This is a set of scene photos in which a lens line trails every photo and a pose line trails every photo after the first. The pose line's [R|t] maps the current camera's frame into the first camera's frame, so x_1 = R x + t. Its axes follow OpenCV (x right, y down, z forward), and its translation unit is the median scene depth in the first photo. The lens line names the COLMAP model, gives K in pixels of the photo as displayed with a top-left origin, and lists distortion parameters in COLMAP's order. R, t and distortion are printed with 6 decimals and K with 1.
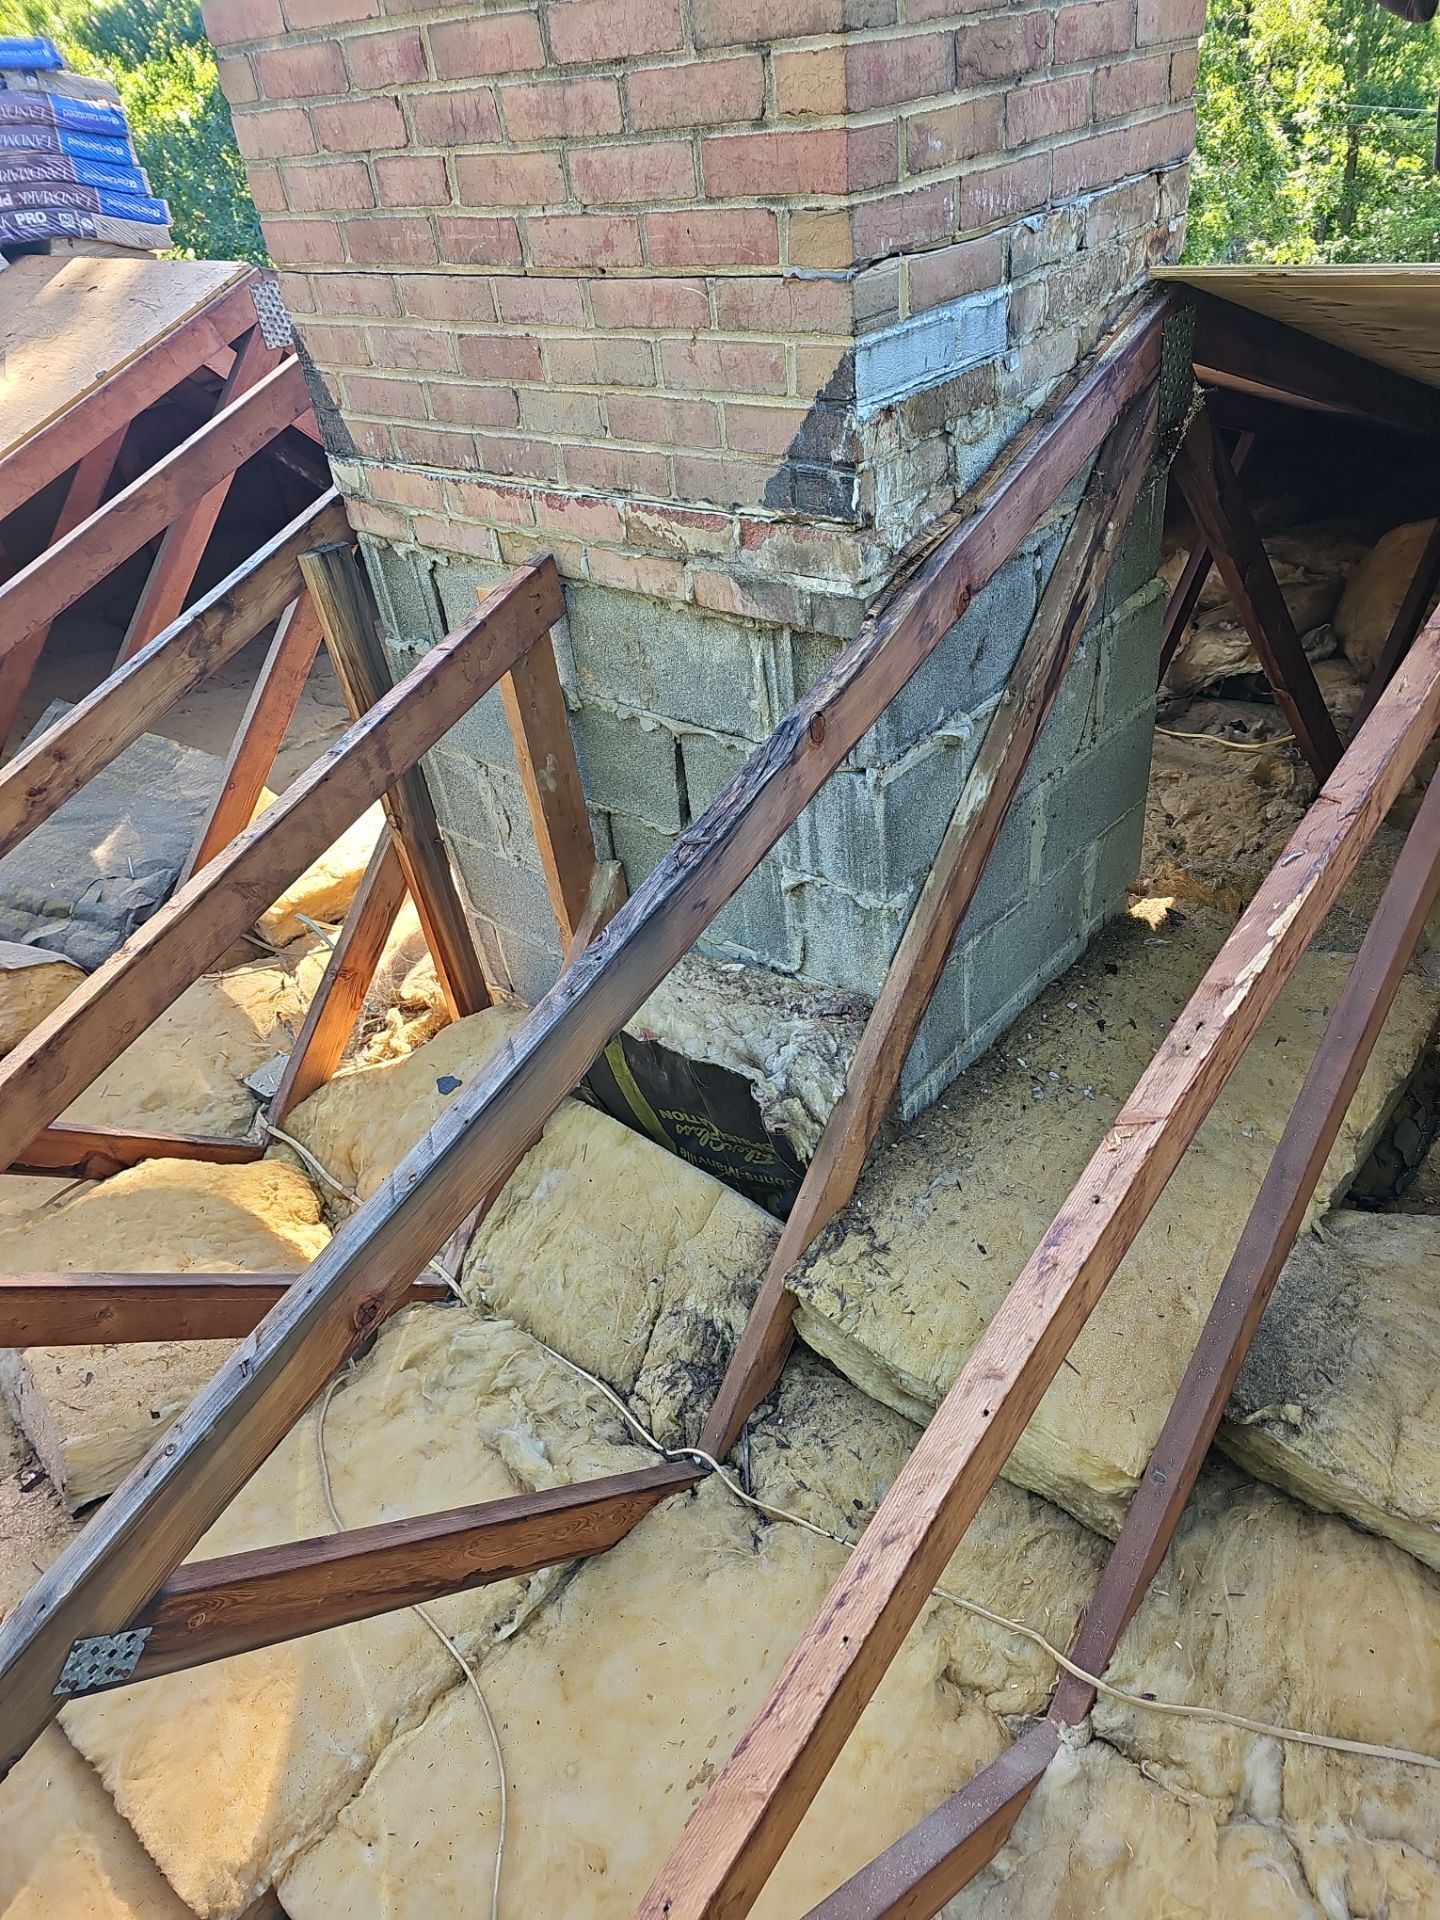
lens RADIAL K [[1263.0, 0, 743.1], [0, 1263.0, 975.1], [0, 0, 1]] dist [0.055790, -0.050361]
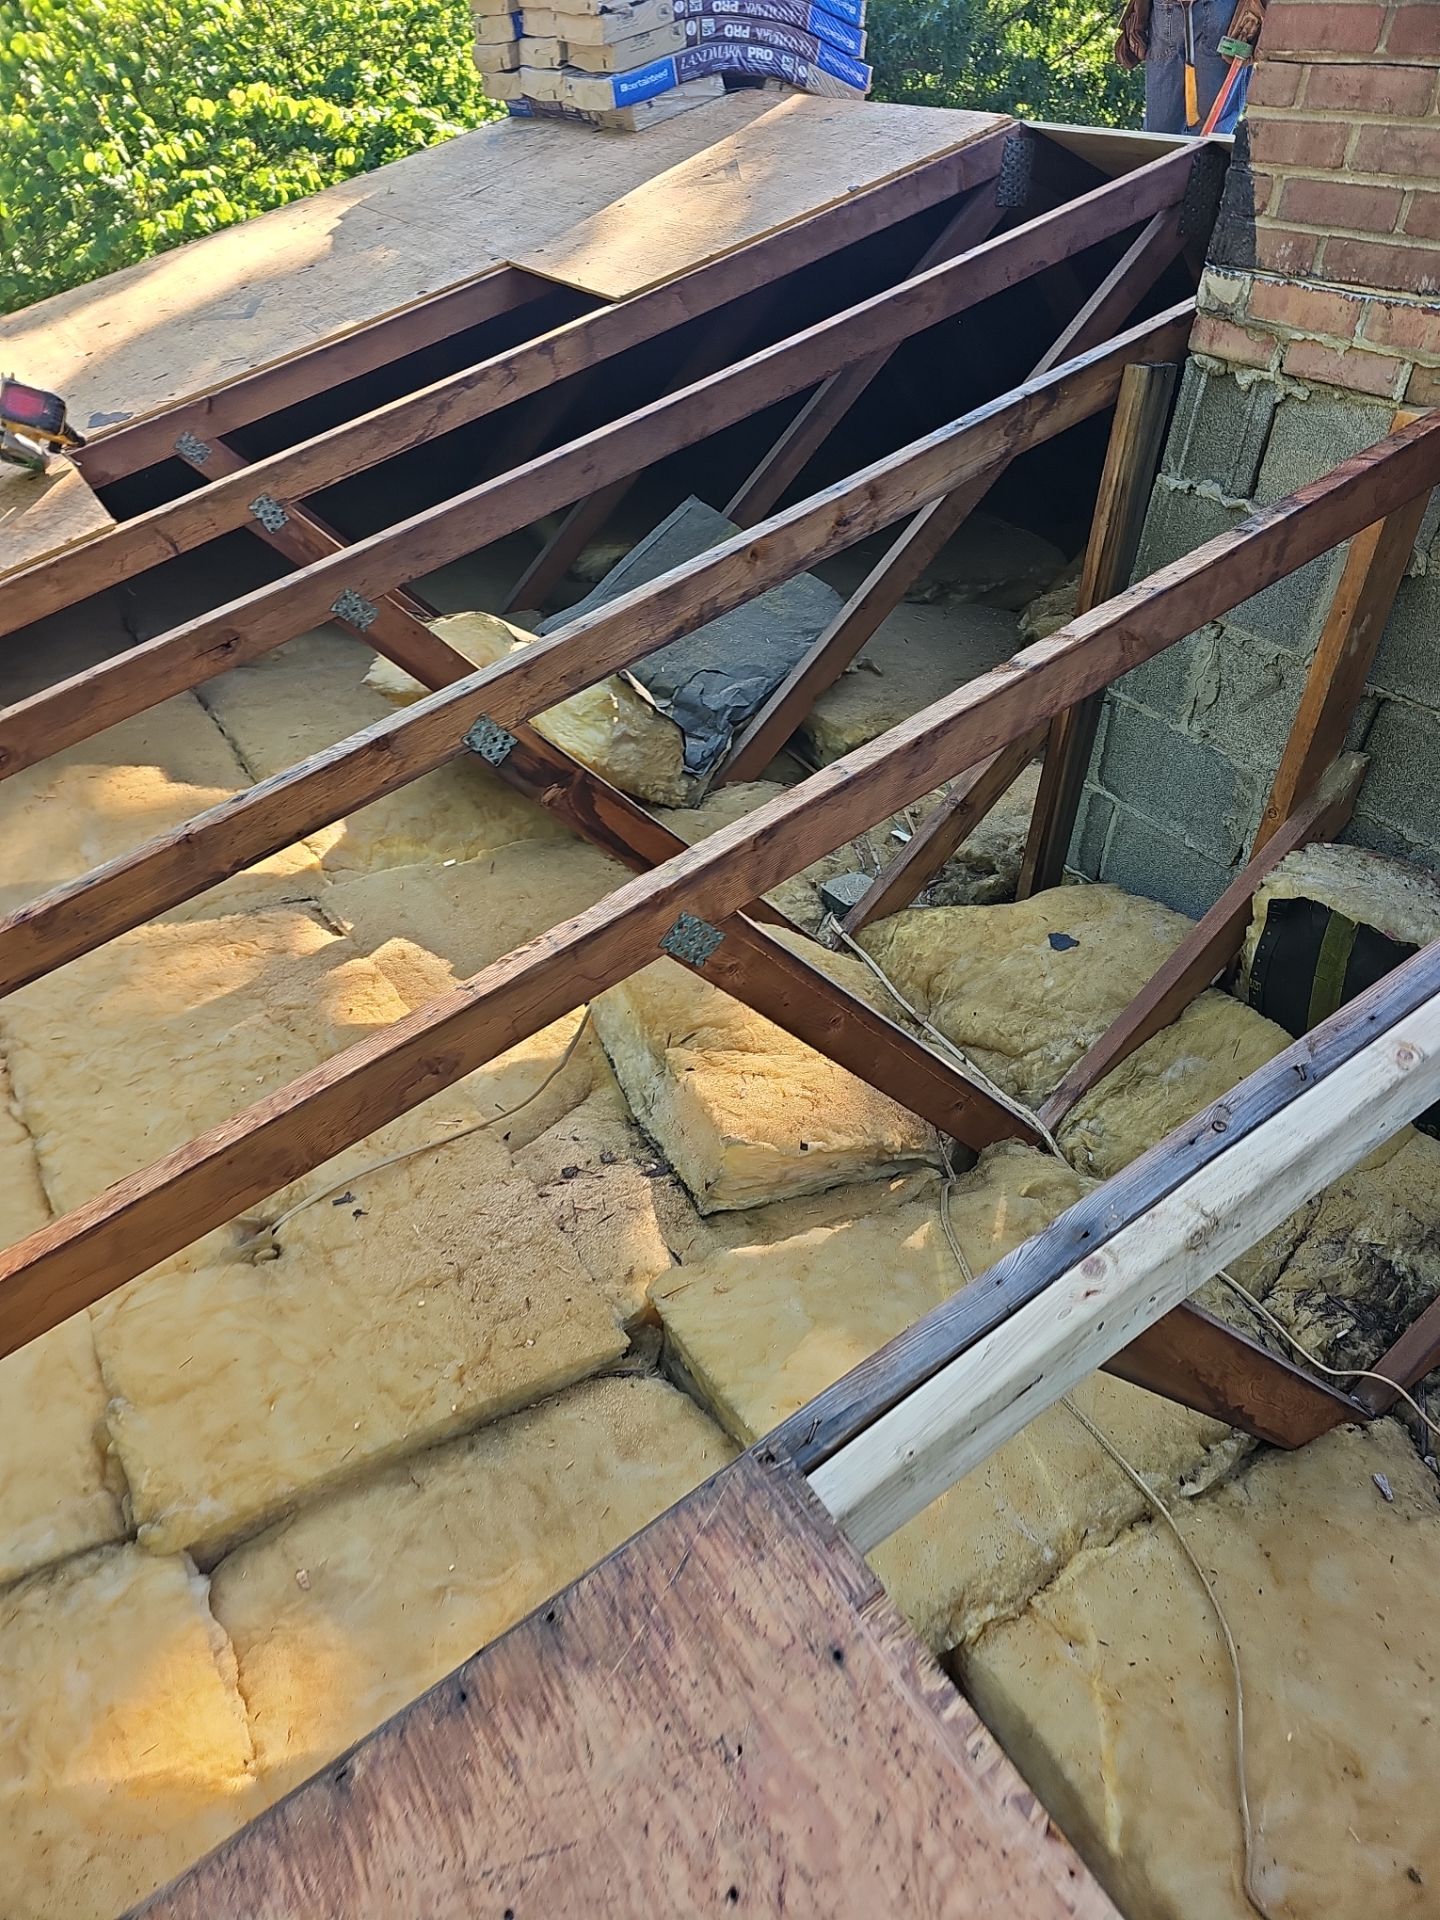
lens RADIAL K [[1263.0, 0, 716.4], [0, 1263.0, 945.9], [0, 0, 1]] dist [0.055790, -0.050361]
pose [[0.938175, 0.302020, -0.169151, -0.453522], [-0.306499, 0.951871, -0.000390, 0.244105], [0.160892, 0.052211, 0.985590, 0.030063]]
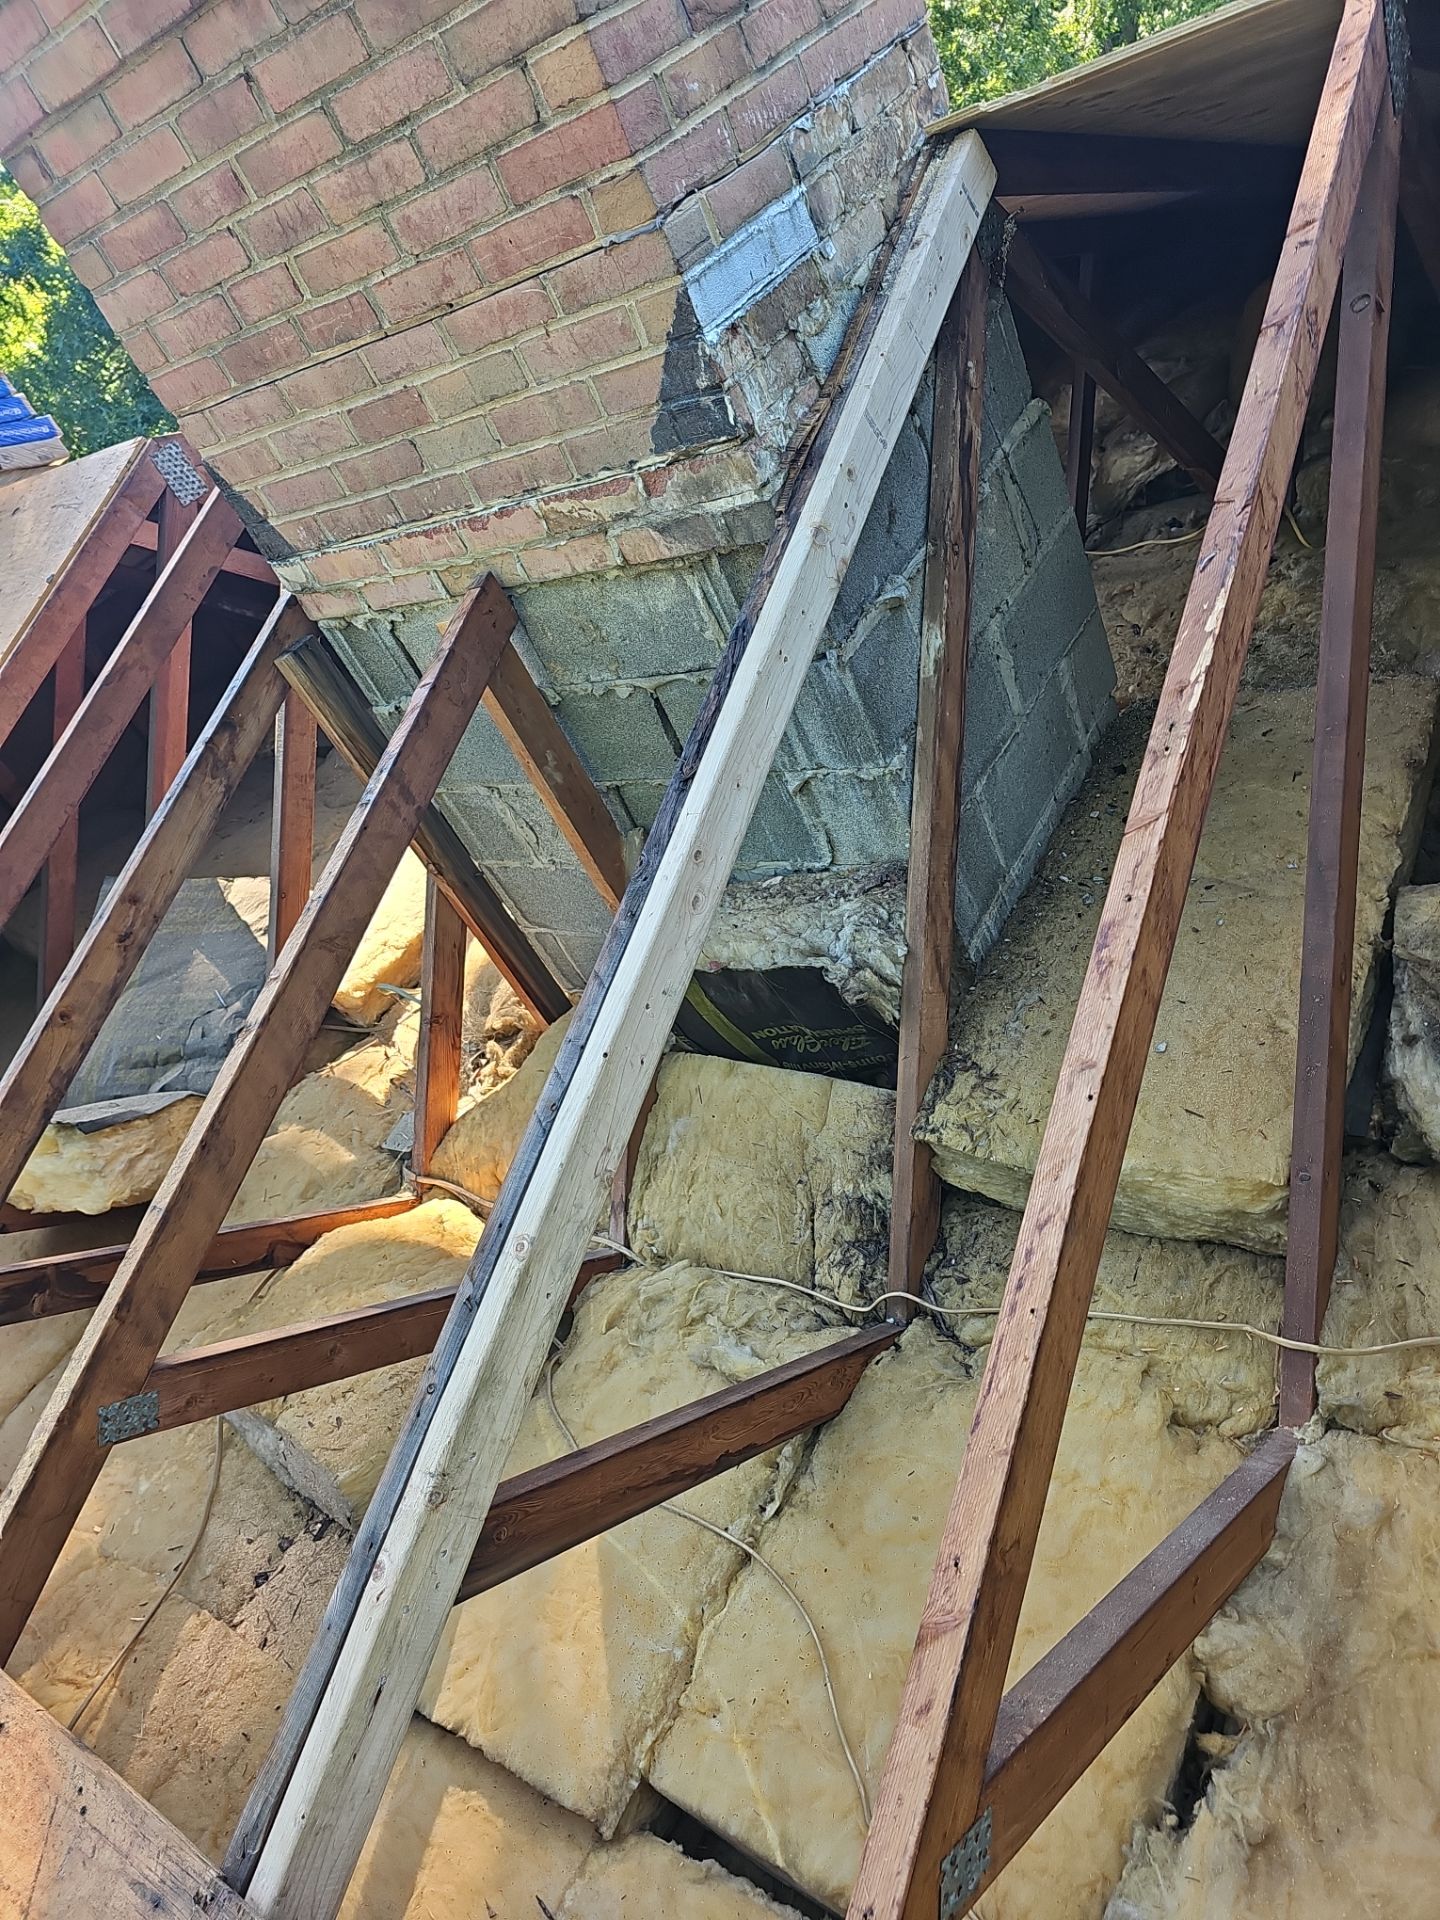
lens RADIAL K [[1263.0, 0, 729.0], [0, 1263.0, 948.0], [0, 0, 1]] dist [0.055790, -0.050361]
pose [[0.943012, -0.328228, -0.054720, -0.003869], [0.327184, 0.944566, -0.027318, 0.079938], [0.060654, 0.007858, 0.998128, -0.081950]]
